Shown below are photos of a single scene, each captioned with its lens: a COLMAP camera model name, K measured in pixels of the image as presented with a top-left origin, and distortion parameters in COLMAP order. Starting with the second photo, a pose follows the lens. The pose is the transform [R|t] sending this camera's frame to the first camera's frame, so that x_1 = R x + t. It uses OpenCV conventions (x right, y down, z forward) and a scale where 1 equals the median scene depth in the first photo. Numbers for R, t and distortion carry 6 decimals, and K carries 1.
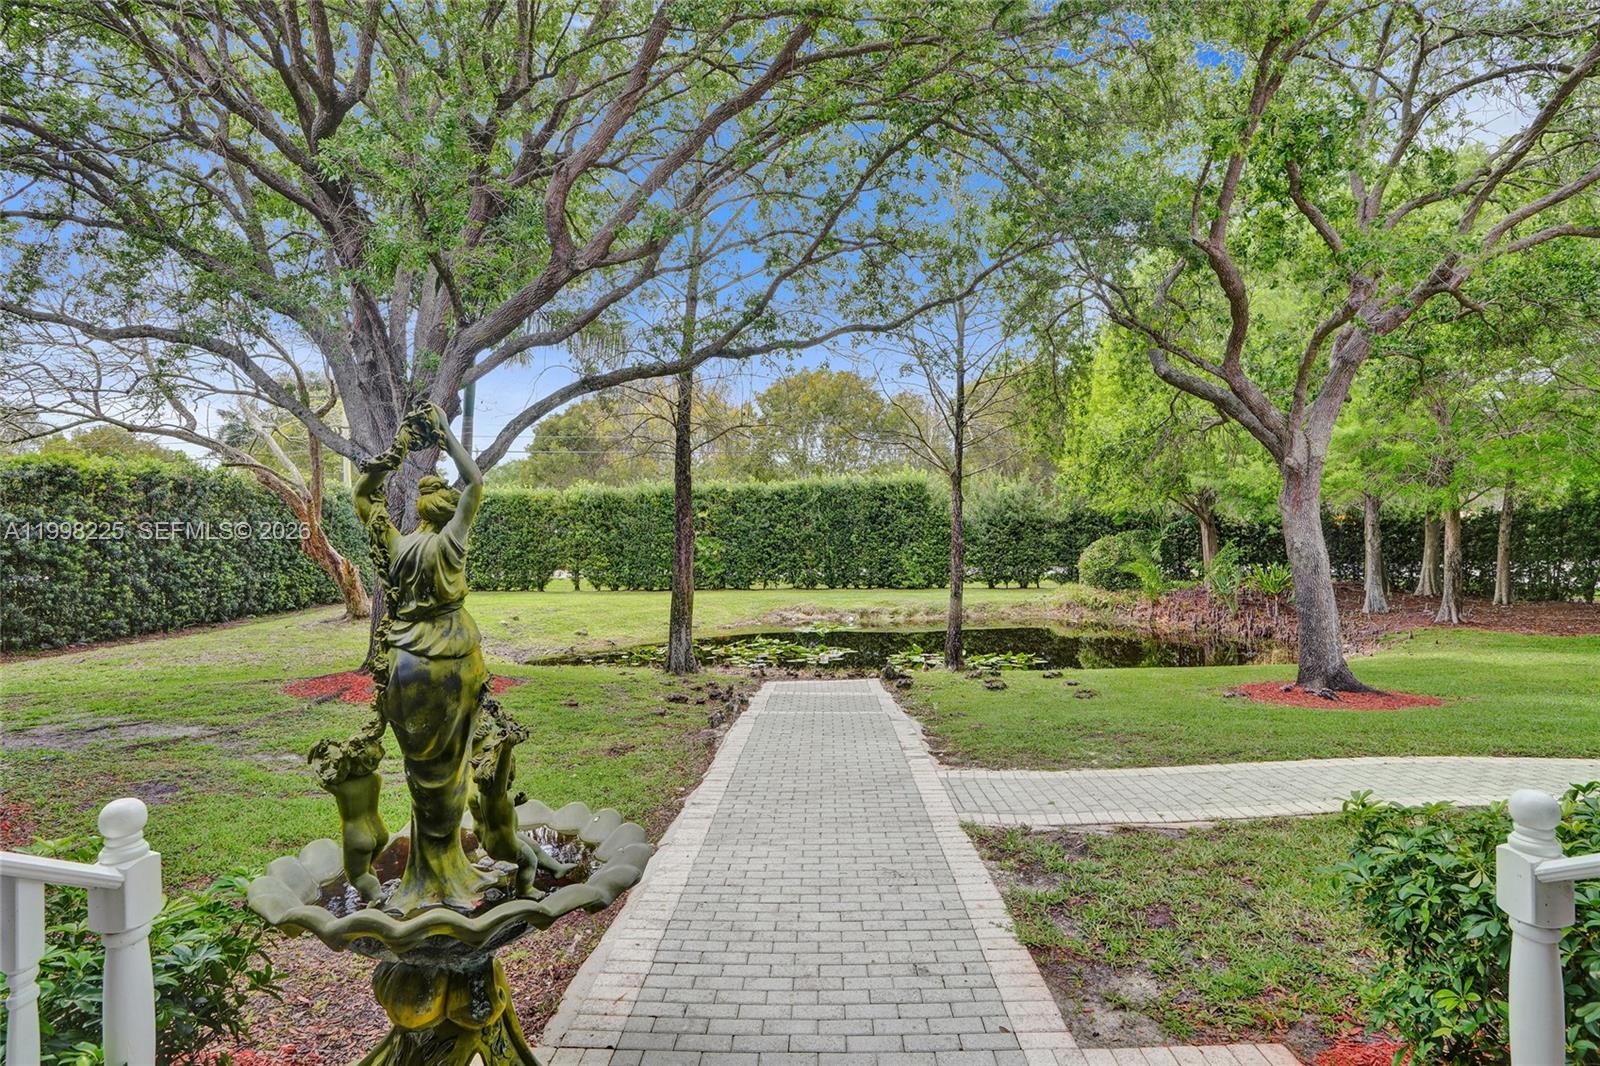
lens RADIAL K [[813.3, 0, 799.2], [0, 813.3, 528.7], [0, 0, 1]] dist [-0.058059, 0.033661]
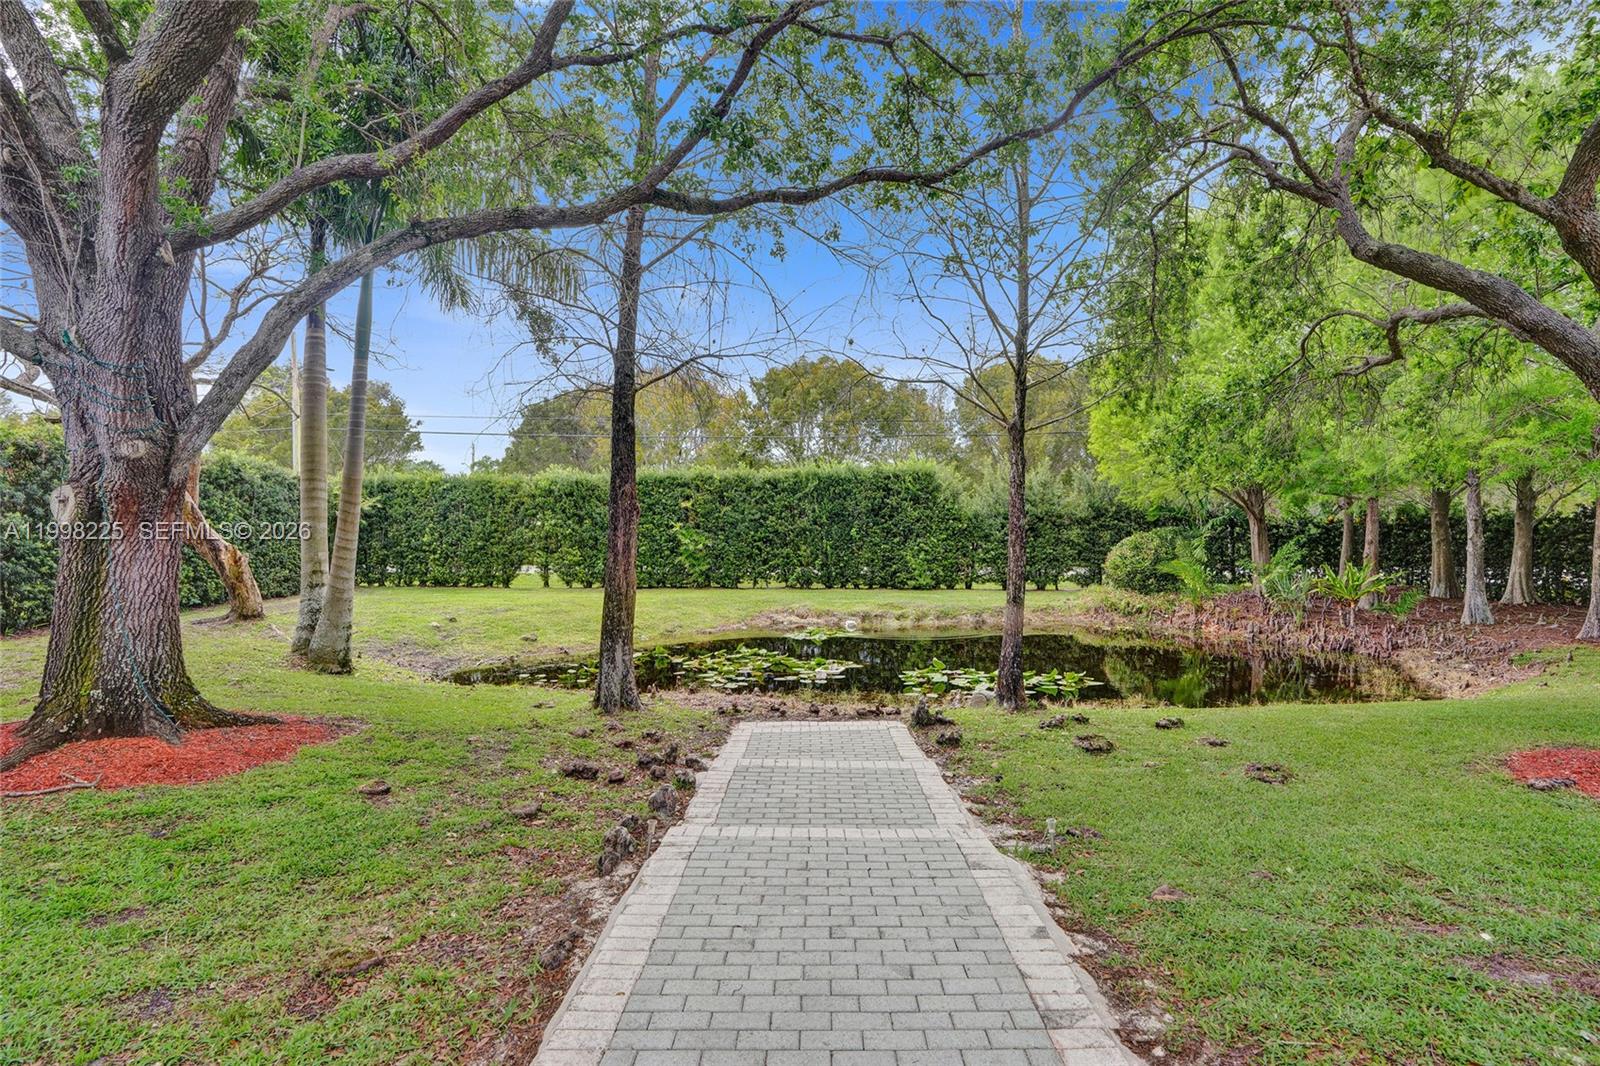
lens RADIAL K [[769.4, 0, 806.7], [0, 769.4, 533.1], [0, 0, 1]] dist [-0.059326, 0.027529]
pose [[0.999819, 0.011724, 0.014957, 0.002424], [-0.011763, 0.999928, 0.002570, 0.012138], [-0.014926, -0.002745, 0.999885, 0.169851]]
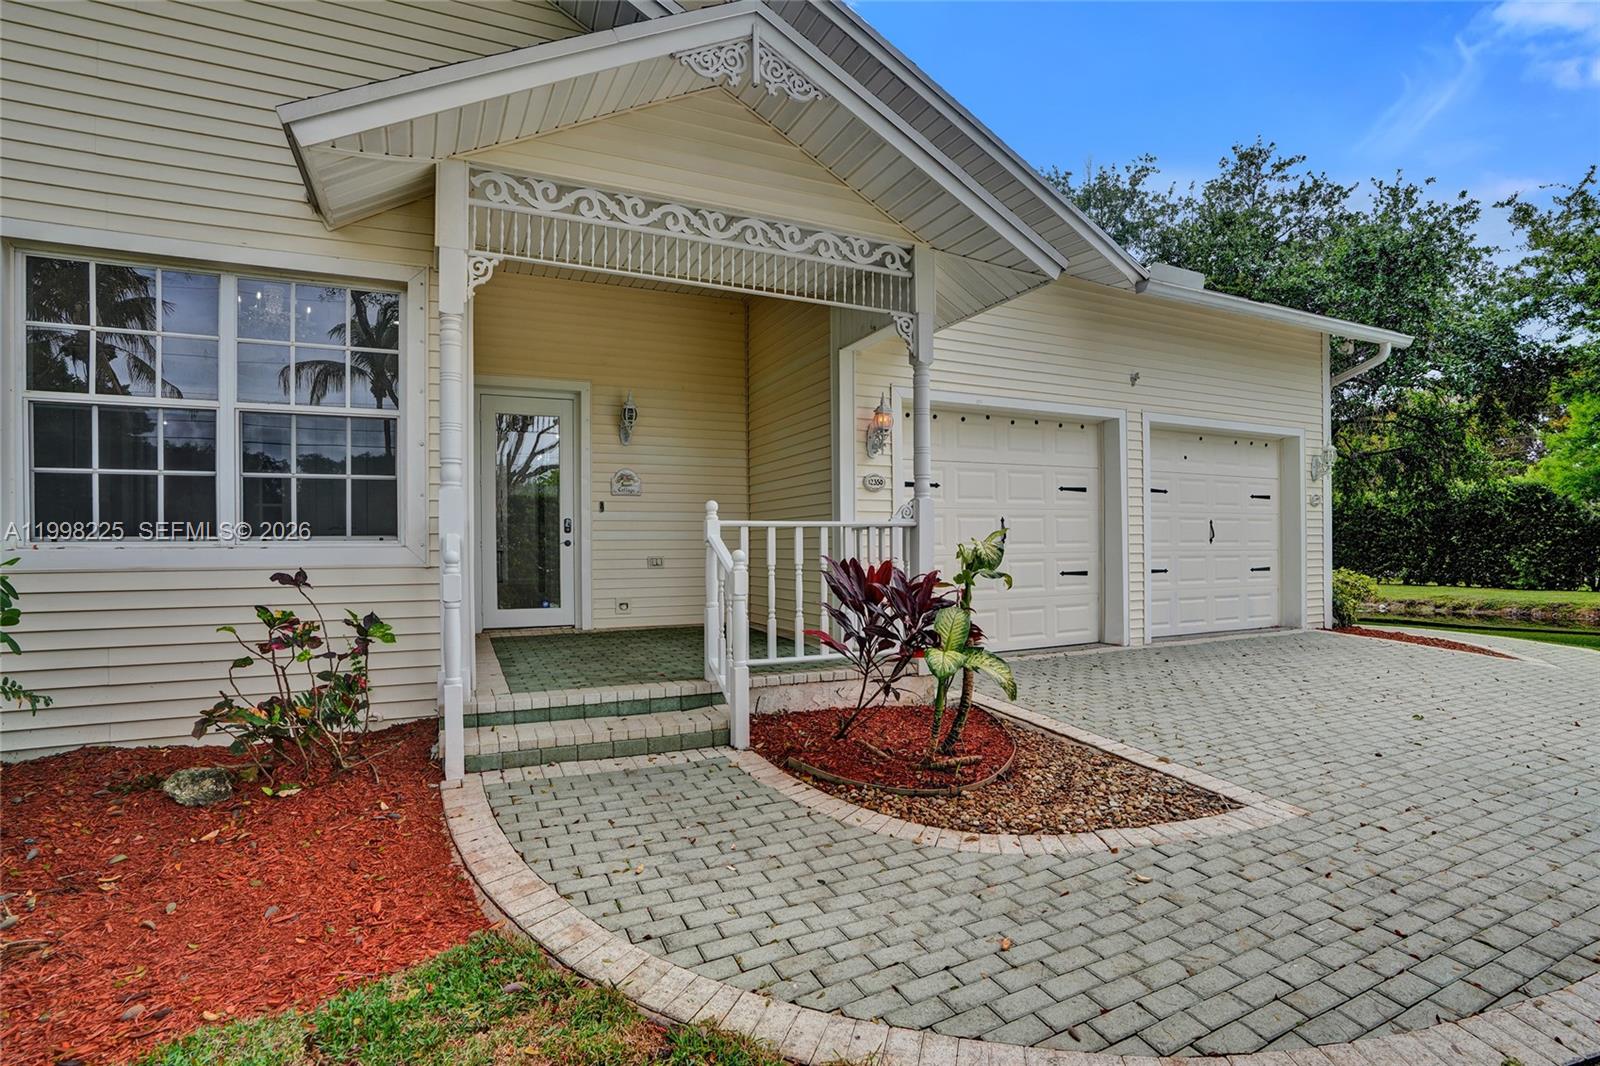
lens RADIAL K [[769.4, 0, 806.7], [0, 769.4, 533.1], [0, 0, 1]] dist [-0.059326, 0.027529]
pose [[0.438970, -0.013442, -0.898401, 0.656547], [0.010658, 0.999896, -0.009753, 0.003698], [0.898438, -0.005294, 0.439068, -0.247302]]
